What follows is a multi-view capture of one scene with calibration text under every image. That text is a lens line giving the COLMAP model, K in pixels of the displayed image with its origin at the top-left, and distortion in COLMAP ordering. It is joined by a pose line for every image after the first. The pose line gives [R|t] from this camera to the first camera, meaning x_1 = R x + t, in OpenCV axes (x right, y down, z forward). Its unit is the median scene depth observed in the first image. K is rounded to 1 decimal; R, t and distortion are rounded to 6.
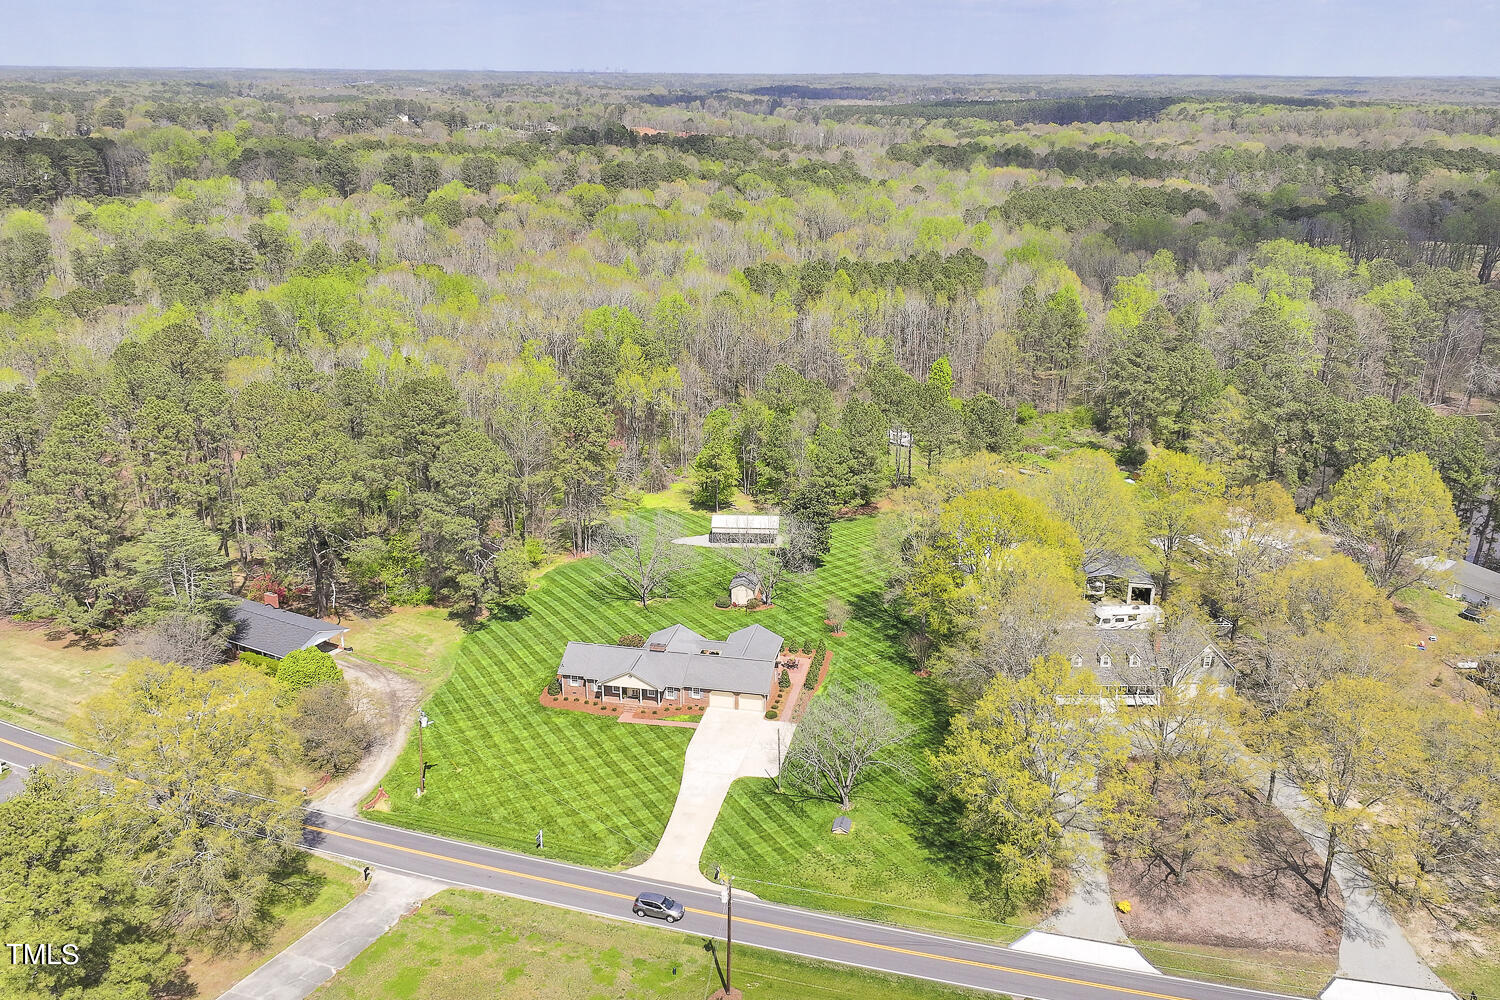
lens RADIAL K [[1263.1, 0, 758.1], [0, 1263.1, 495.5], [0, 0, 1]] dist [0.001654, -0.012487]
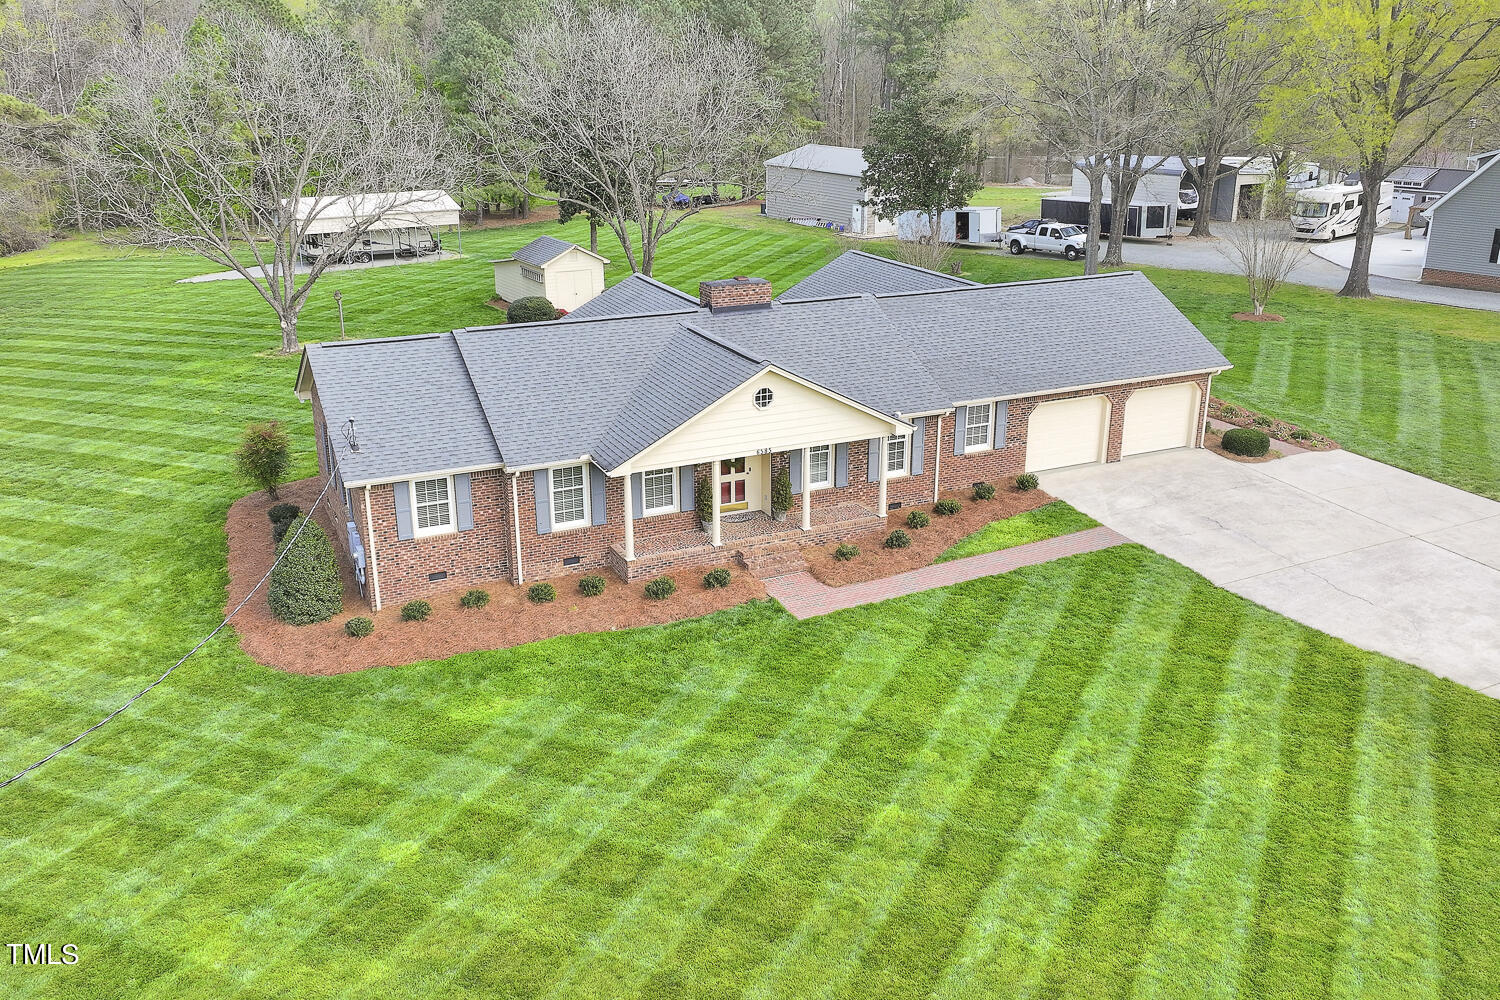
lens RADIAL K [[1263.1, 0, 759.4], [0, 1263.1, 494.8], [0, 0, 1]] dist [0.001654, -0.012487]
pose [[0.794139, -0.201606, 0.573322, -0.216531], [0.193510, 0.978156, 0.075923, 0.140600], [-0.576105, 0.050650, 0.815805, 0.821319]]
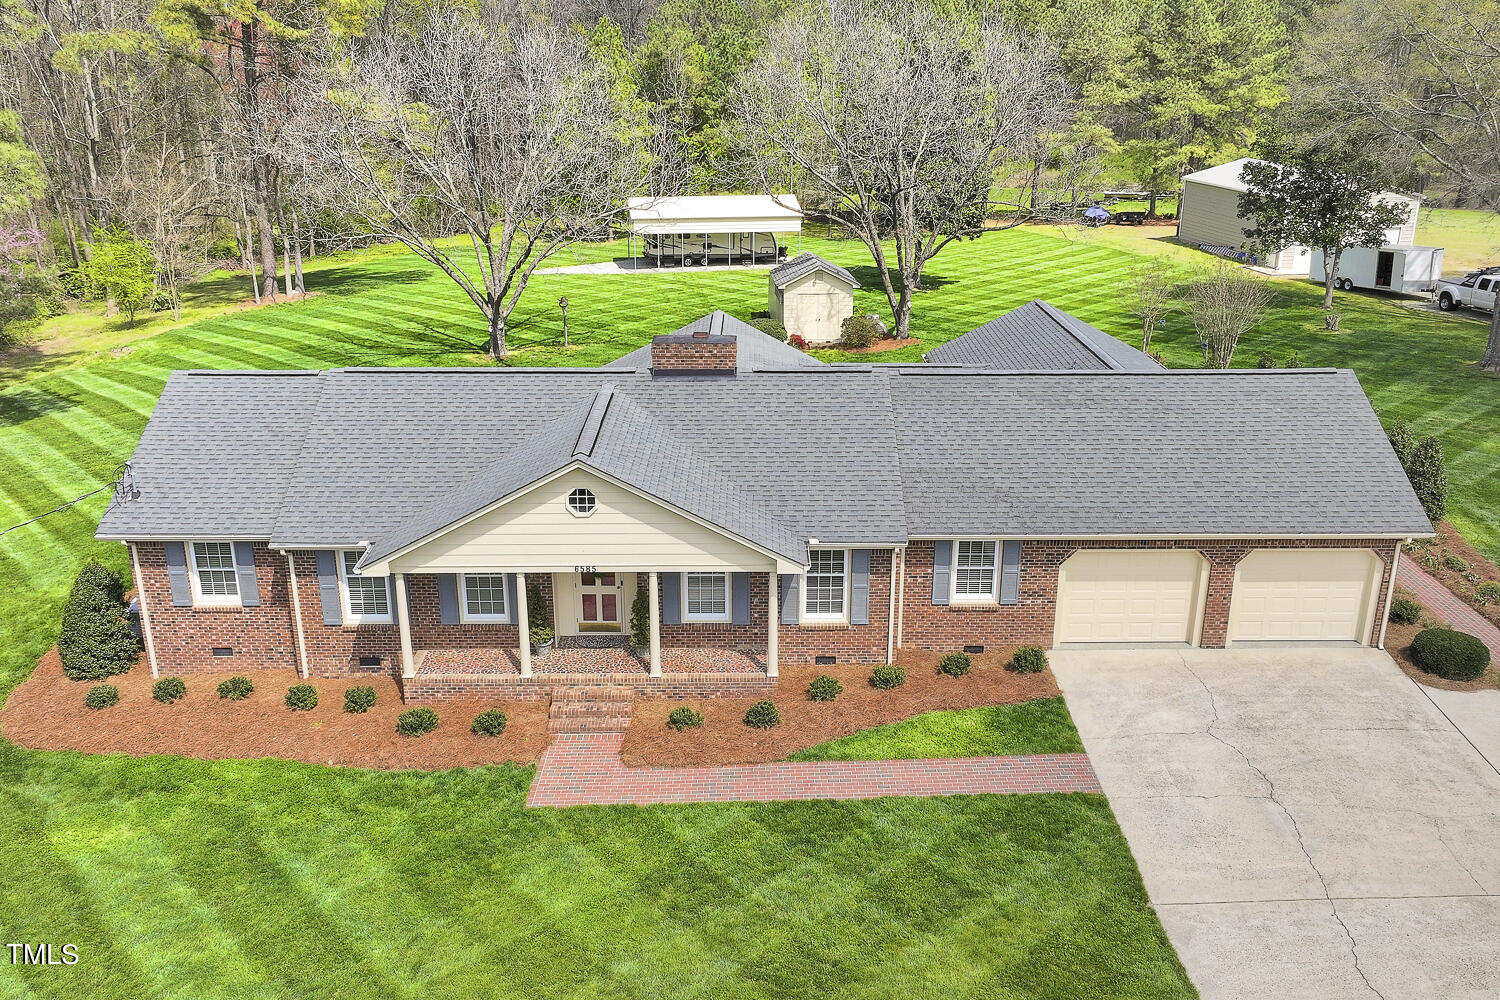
lens RADIAL K [[1263.1, 0, 760.0], [0, 1263.1, 497.2], [0, 0, 1]] dist [0.001654, -0.012487]
pose [[0.977356, -0.071853, 0.199027, -0.108715], [0.068702, 0.997379, 0.022703, 0.138492], [-0.200137, -0.008515, 0.979731, 0.829817]]
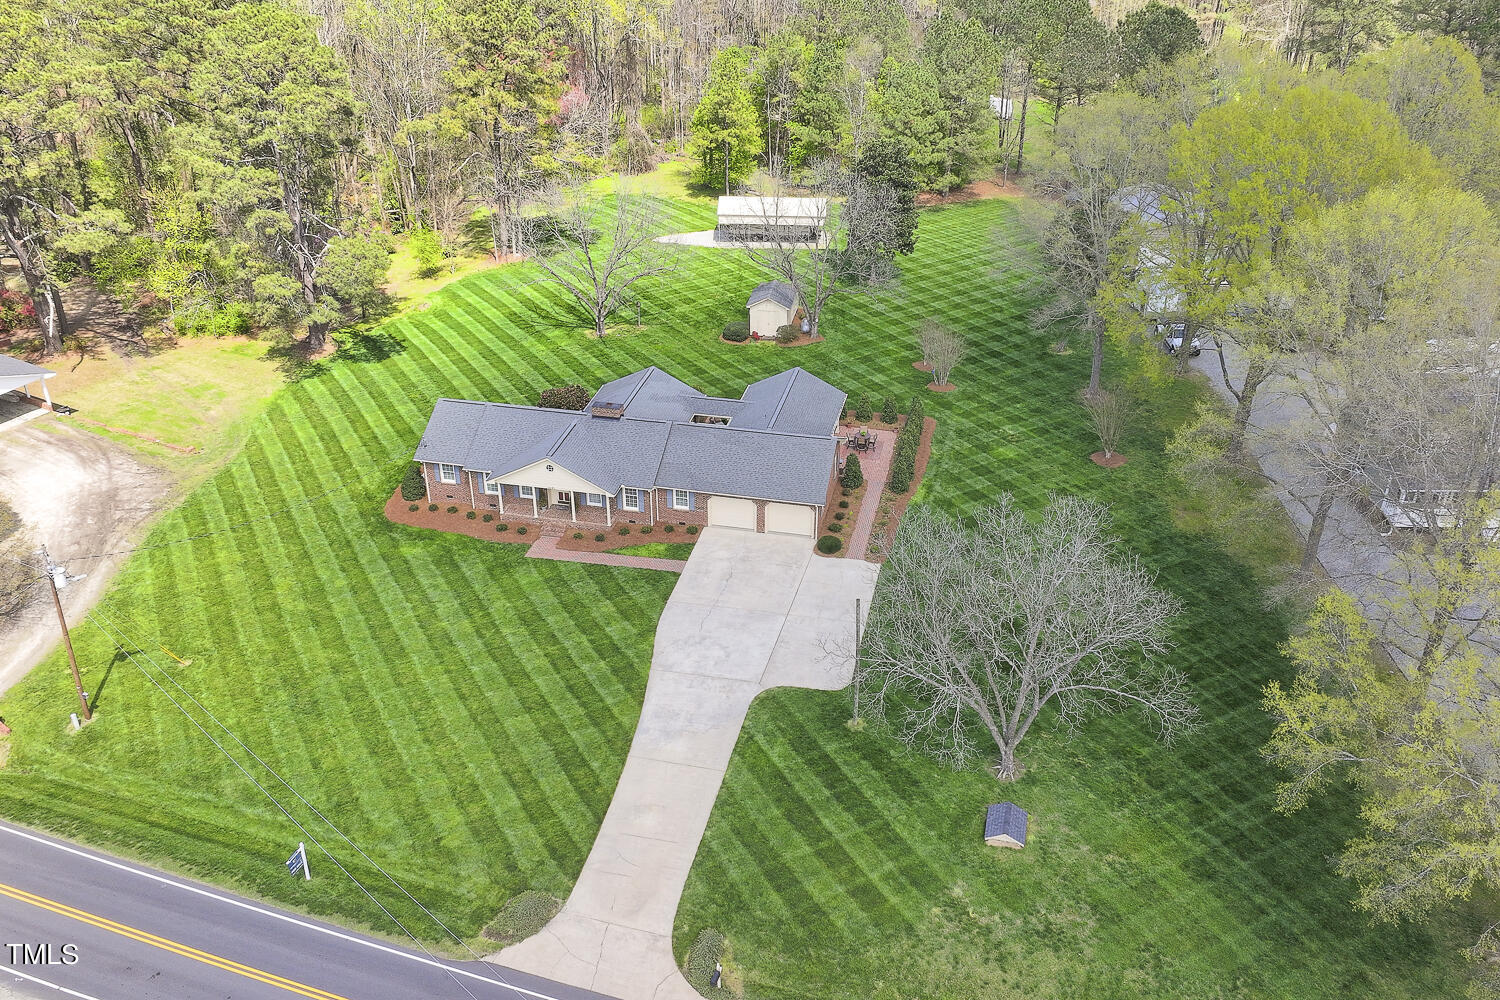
lens RADIAL K [[1263.1, 0, 757.5], [0, 1263.1, 493.2], [0, 0, 1]] dist [0.001654, -0.012487]
pose [[0.999904, 0.005704, -0.012625, -0.011632], [-0.003201, 0.981777, 0.190009, 0.055862], [0.013479, -0.189951, 0.981701, 0.493457]]
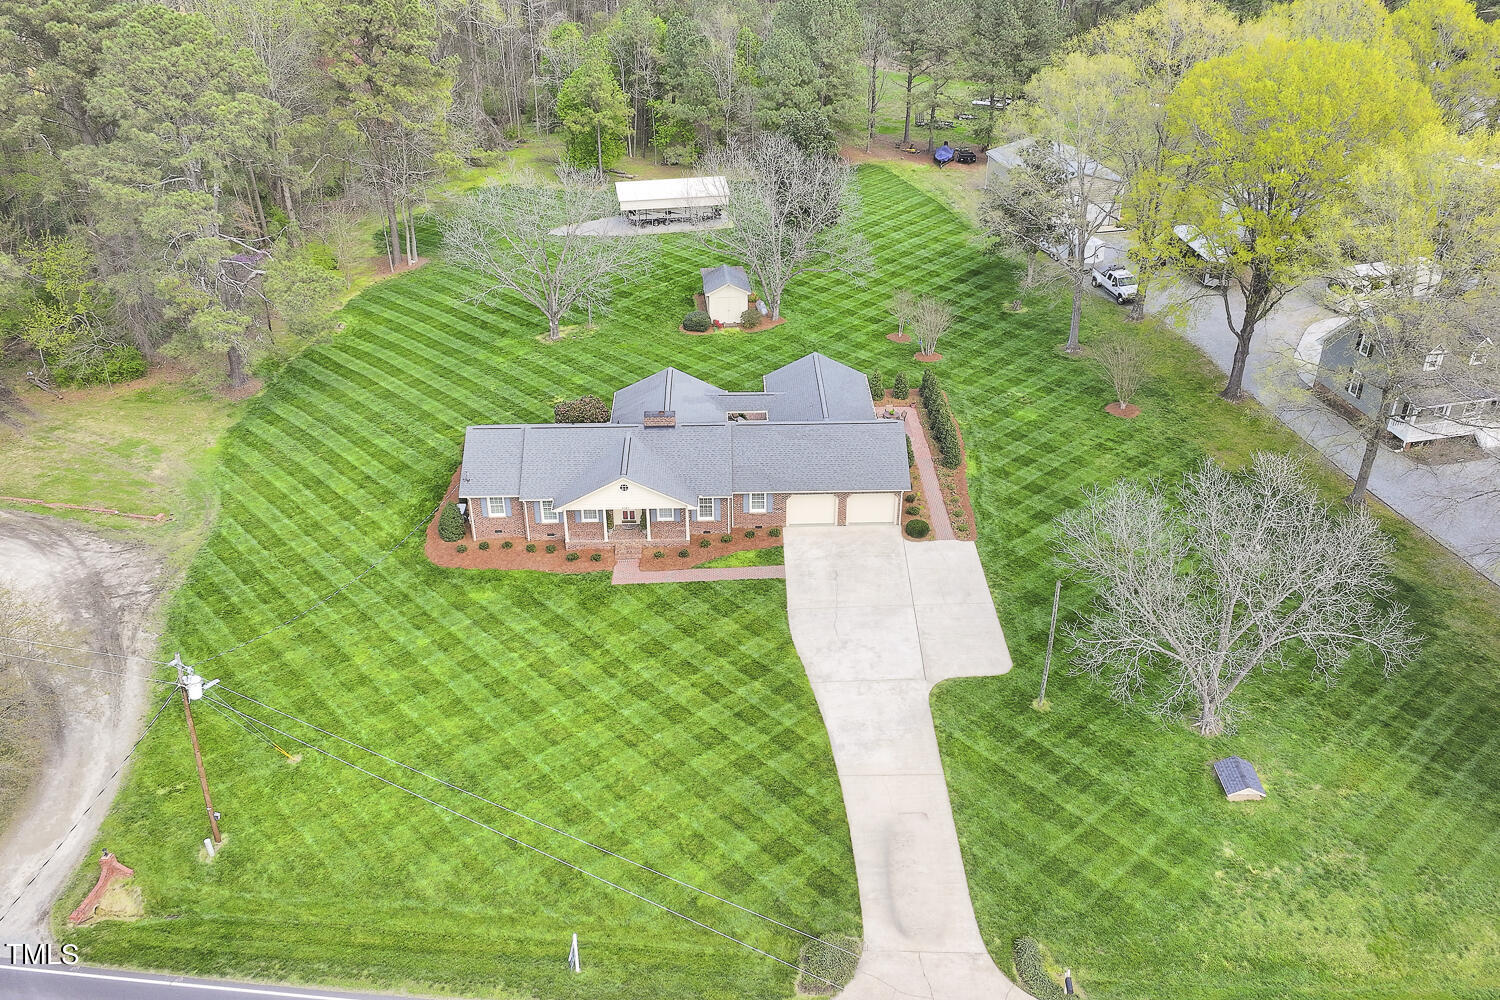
lens RADIAL K [[1263.1, 0, 758.2], [0, 1263.1, 494.2], [0, 0, 1]] dist [0.001654, -0.012487]
pose [[0.972941, -0.121488, 0.196535, -0.143329], [0.076643, 0.972141, 0.221511, 0.043611], [-0.217971, -0.200455, 0.955148, 0.524564]]
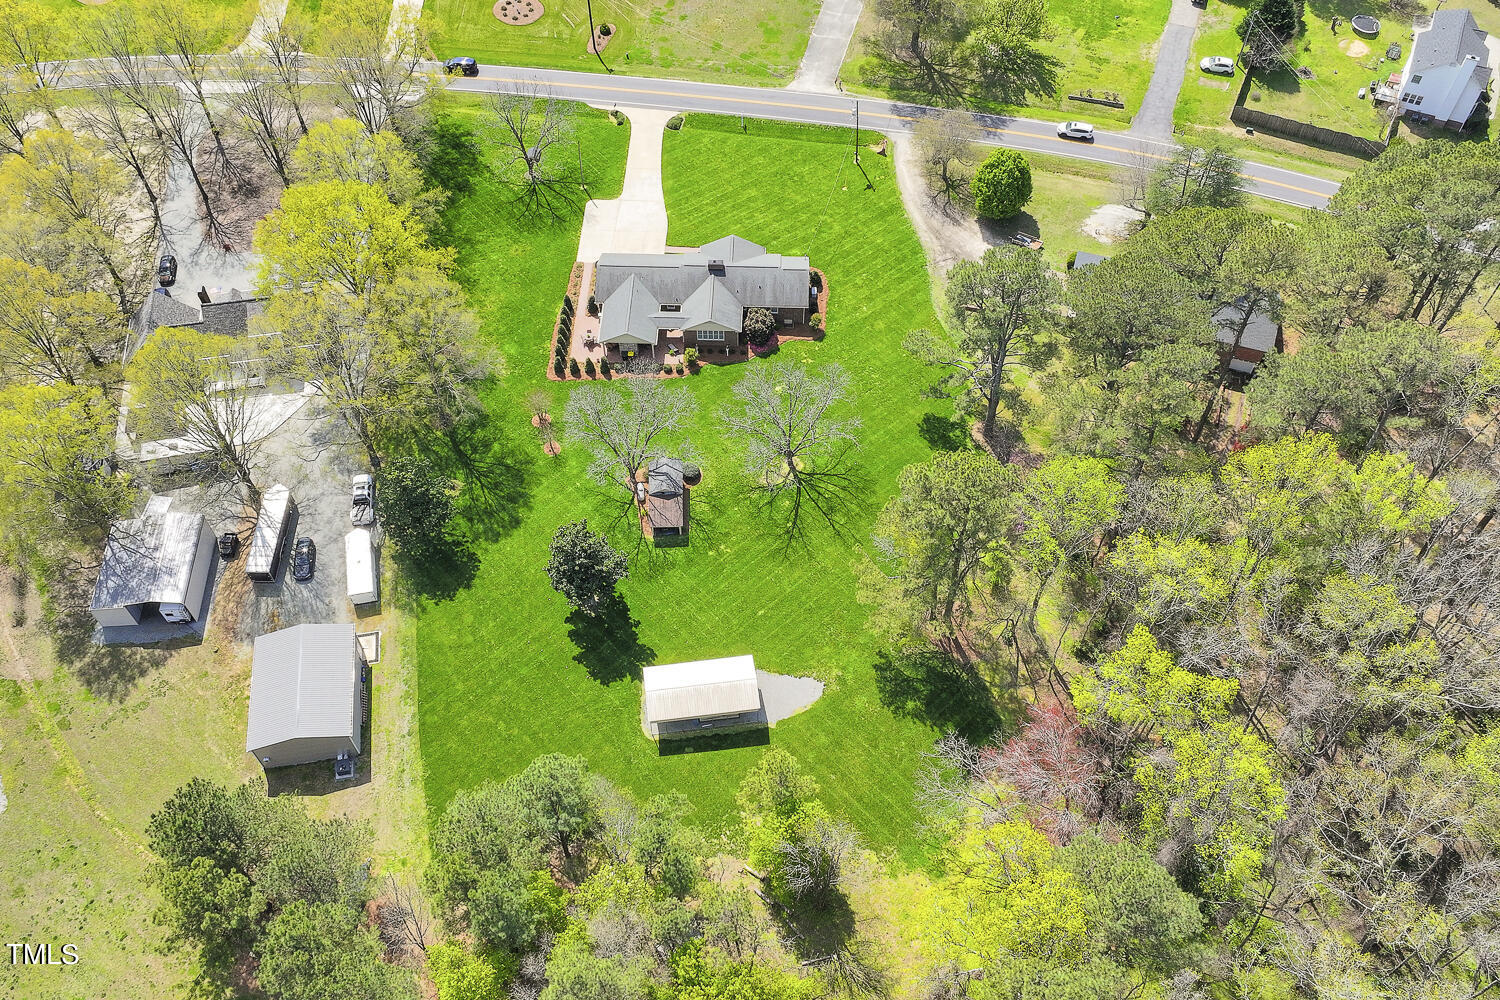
lens RADIAL K [[1263.1, 0, 761.6], [0, 1263.1, 497.0], [0, 0, 1]] dist [0.001654, -0.012487]
pose [[-0.983915, 0.135909, -0.115931, 0.026329], [-0.068508, 0.312276, 0.947518, -0.783217], [0.164978, 0.940219, -0.297942, 1.494567]]
